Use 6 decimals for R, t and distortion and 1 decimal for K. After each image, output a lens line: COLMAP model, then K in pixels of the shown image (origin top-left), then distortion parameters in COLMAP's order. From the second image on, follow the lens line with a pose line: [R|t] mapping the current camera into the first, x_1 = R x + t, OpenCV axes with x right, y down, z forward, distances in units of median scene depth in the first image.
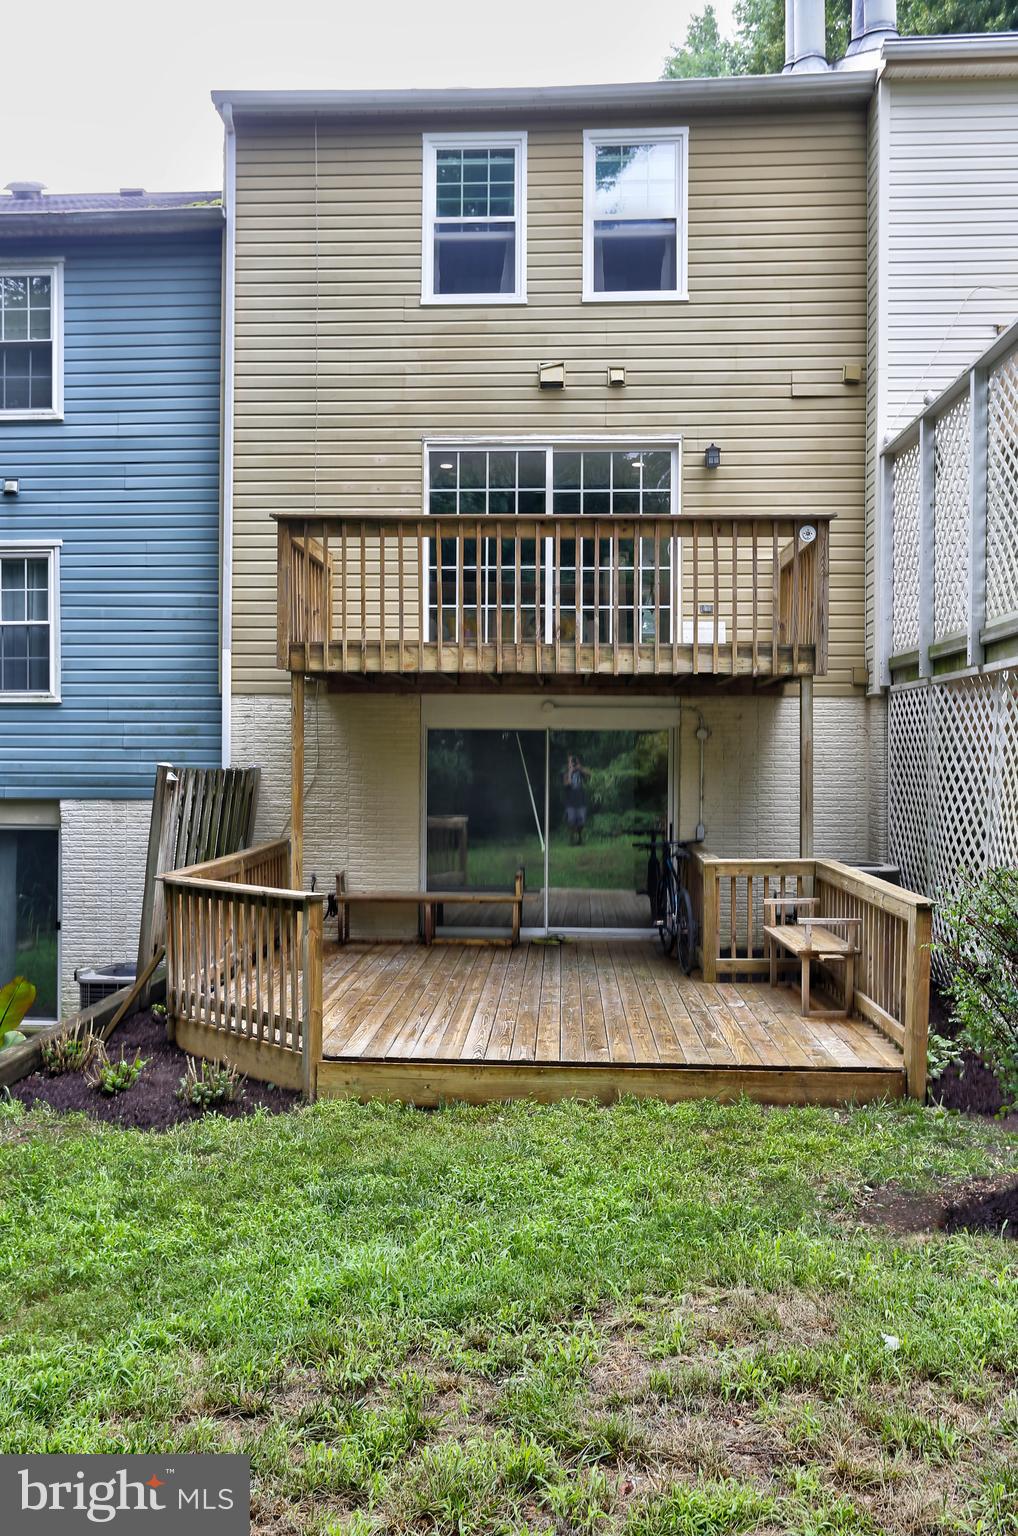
lens RADIAL K [[1221.6, 0, 508.6], [0, 1221.6, 742.8], [0, 0, 1]] dist [-0.002608, 0.005388]
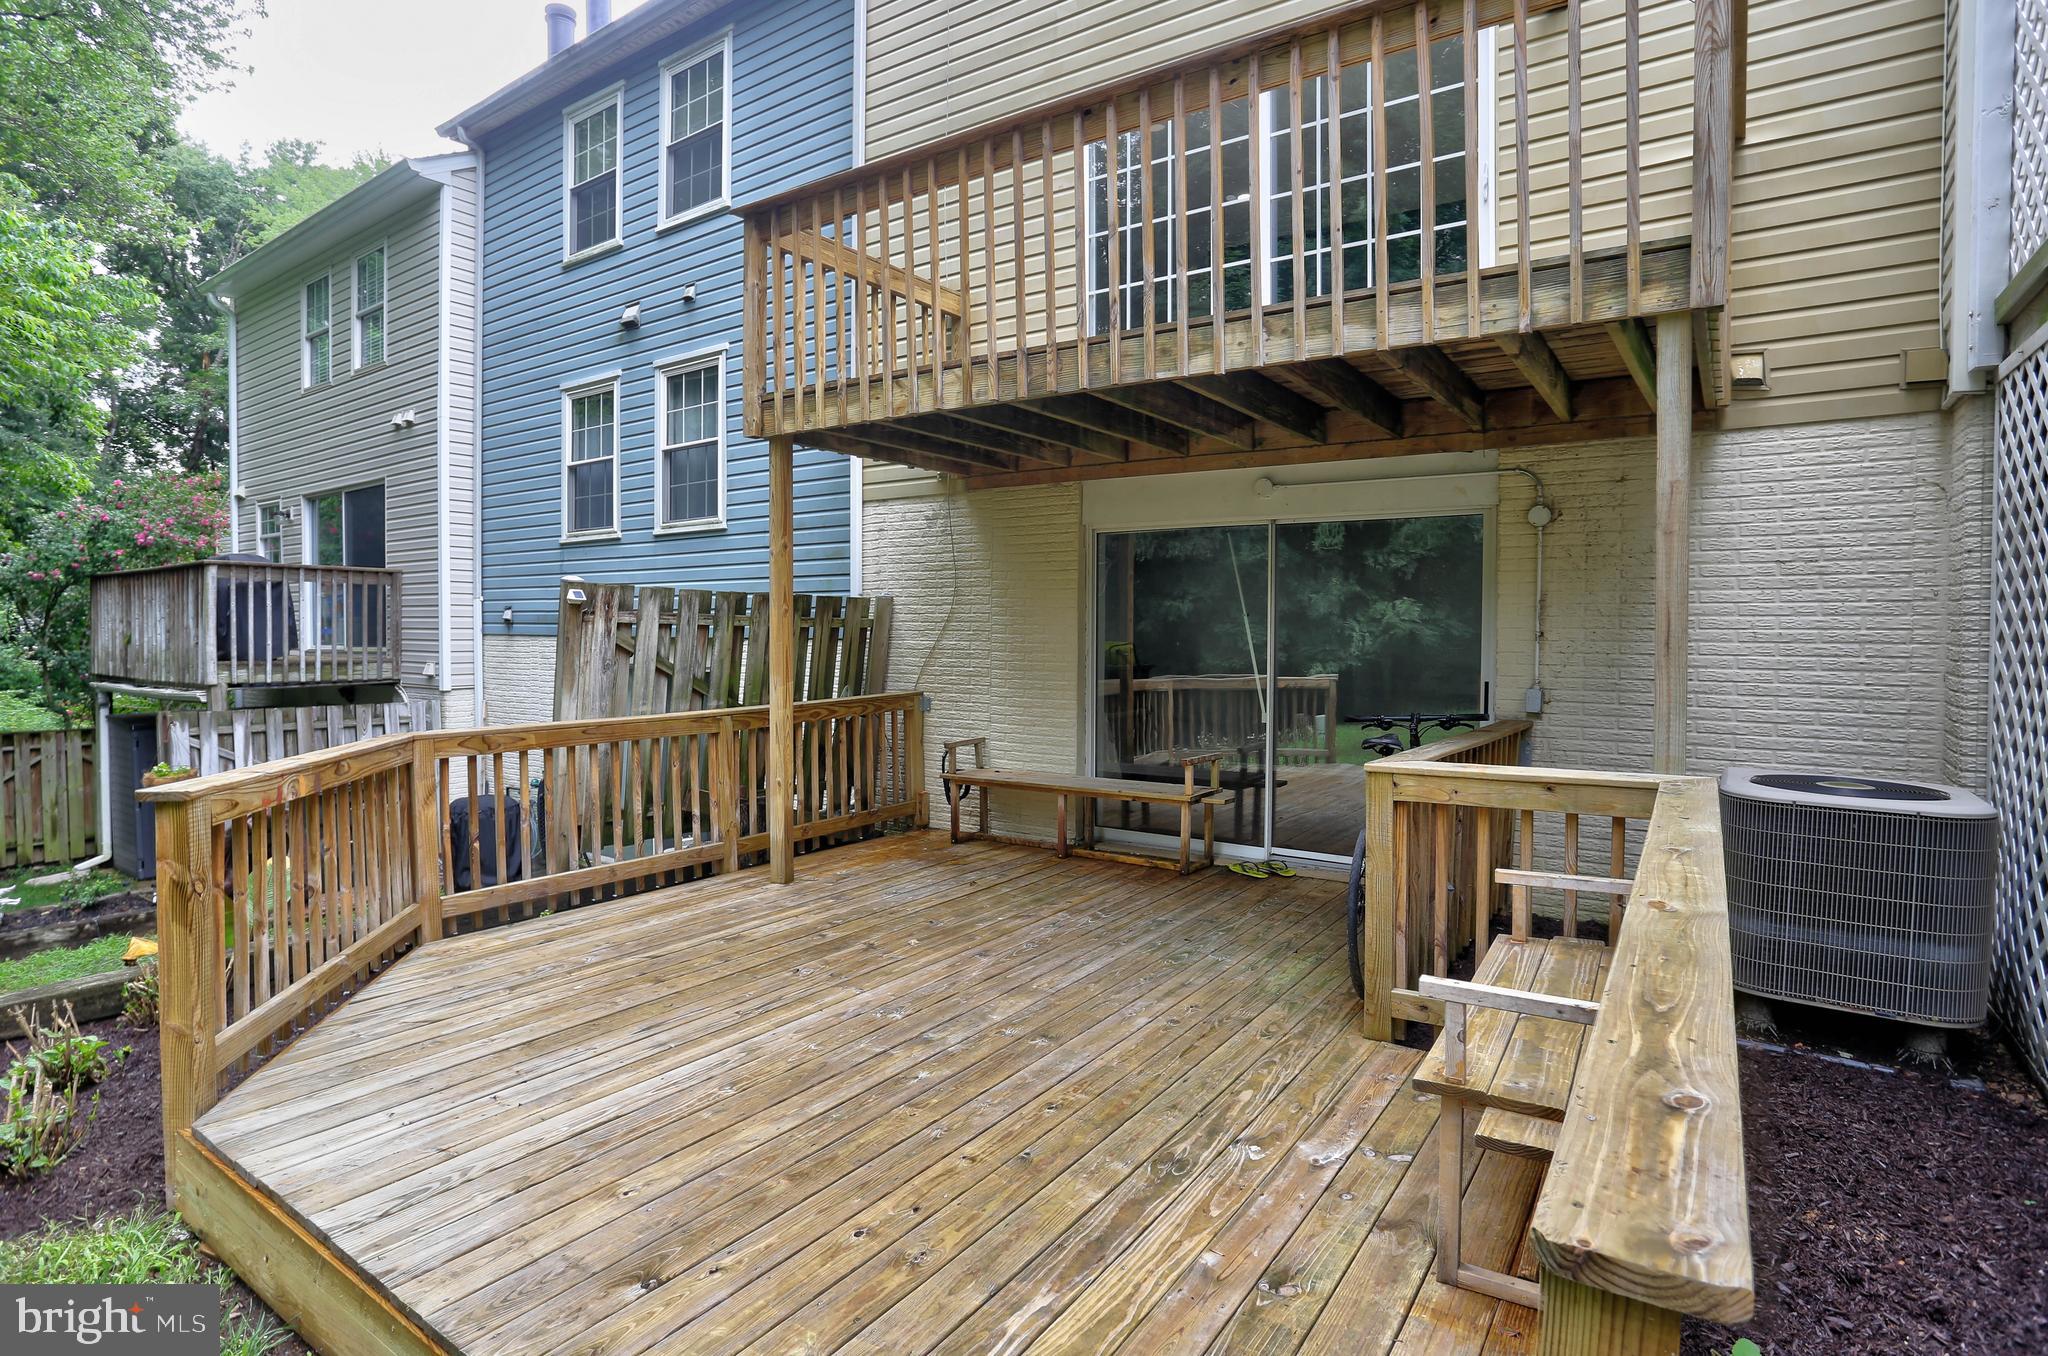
lens RADIAL K [[1018.4, 0, 1013.9], [0, 1018.4, 651.4], [0, 0, 1]] dist [-0.078860, 0.036710]
pose [[0.838494, 0.007678, -0.544856, 0.250363], [0.010095, 0.999510, 0.029621, 0.044546], [0.544817, -0.030337, 0.838006, 0.631775]]
